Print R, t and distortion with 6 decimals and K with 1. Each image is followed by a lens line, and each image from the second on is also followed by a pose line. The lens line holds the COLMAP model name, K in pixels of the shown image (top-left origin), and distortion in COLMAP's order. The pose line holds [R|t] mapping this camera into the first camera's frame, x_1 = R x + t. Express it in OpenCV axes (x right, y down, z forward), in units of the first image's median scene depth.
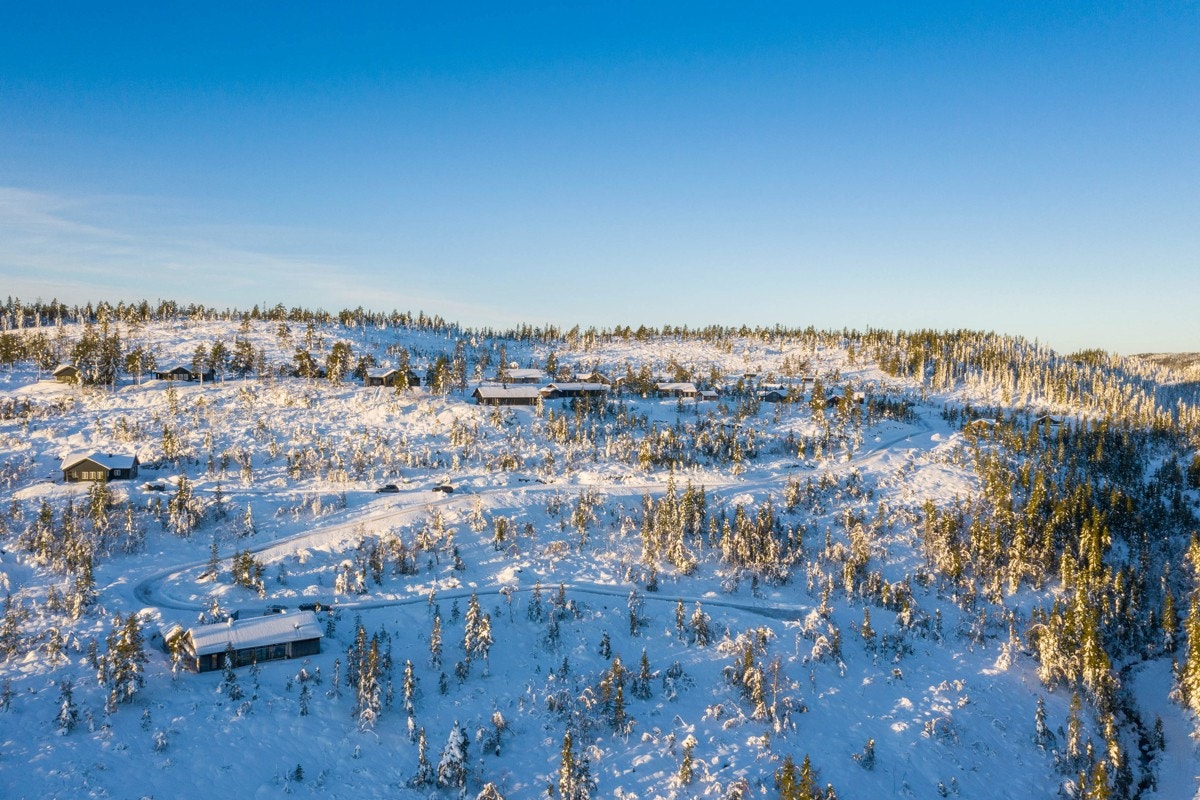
lens RADIAL K [[952.9, 0, 600.0], [0, 952.9, 400.0], [0, 0, 1]] dist [-0.009087, 0.051969]
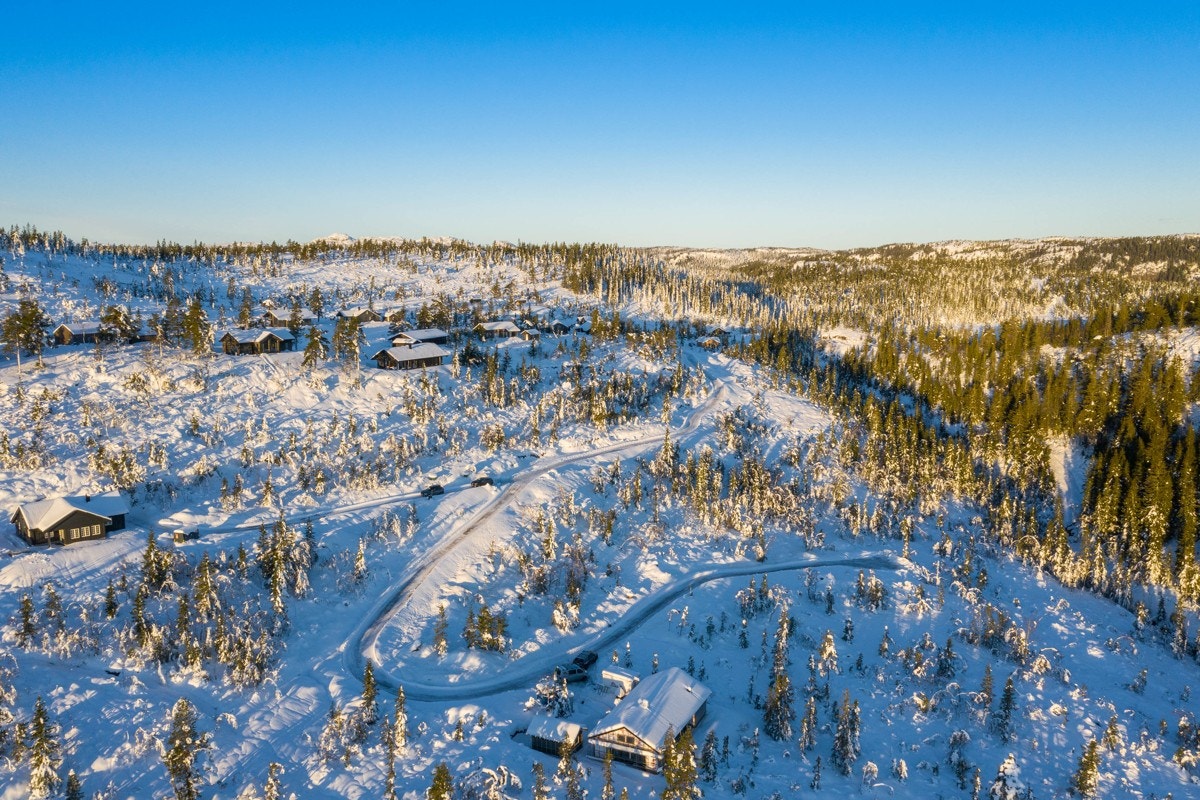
lens RADIAL K [[952.9, 0, 600.0], [0, 952.9, 400.0], [0, 0, 1]] dist [-0.009087, 0.051969]
pose [[0.864404, -0.084803, 0.495595, -0.424431], [0.029029, 0.992447, 0.119189, -0.070178], [-0.501960, -0.088641, 0.860337, 0.166580]]
